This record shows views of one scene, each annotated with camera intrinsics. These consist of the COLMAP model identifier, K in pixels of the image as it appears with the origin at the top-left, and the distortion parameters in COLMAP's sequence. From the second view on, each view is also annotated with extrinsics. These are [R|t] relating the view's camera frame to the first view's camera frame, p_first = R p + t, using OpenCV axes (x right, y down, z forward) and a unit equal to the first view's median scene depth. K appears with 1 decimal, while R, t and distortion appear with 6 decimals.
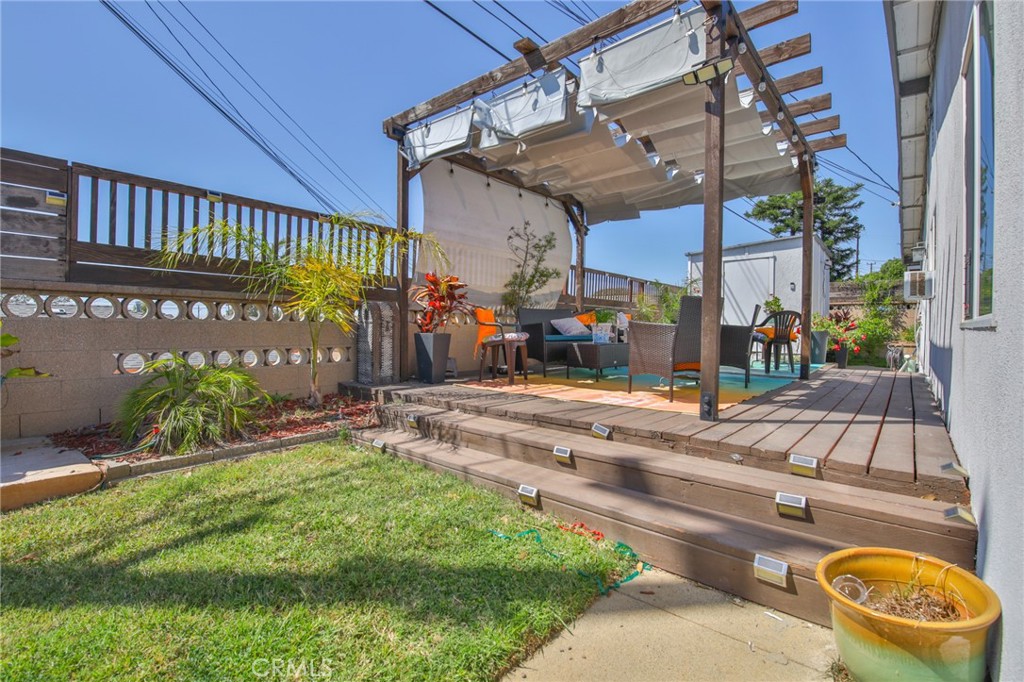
lens RADIAL K [[467.4, 0, 516.1], [0, 467.4, 335.2], [0, 0, 1]] dist [-0.004183, -0.005479]
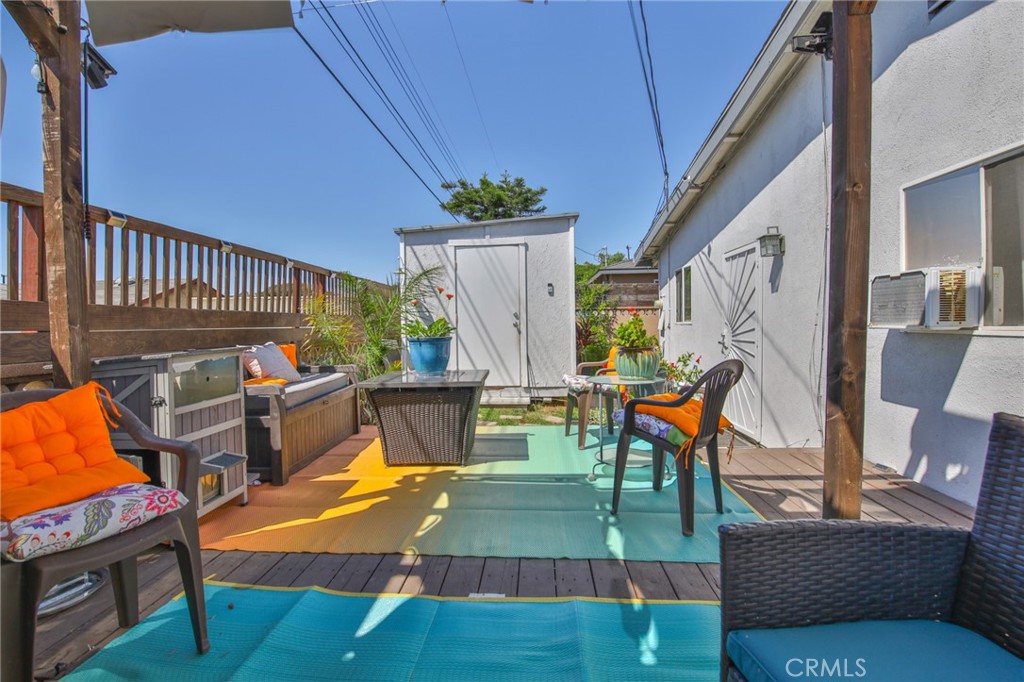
lens RADIAL K [[467.4, 0, 511.6], [0, 467.4, 332.9], [0, 0, 1]] dist [-0.004183, -0.005479]
pose [[0.801964, -0.030244, 0.596607, 0.127287], [0.029560, 0.999503, 0.010934, -0.046558], [-0.596641, 0.008868, 0.802459, 0.456277]]
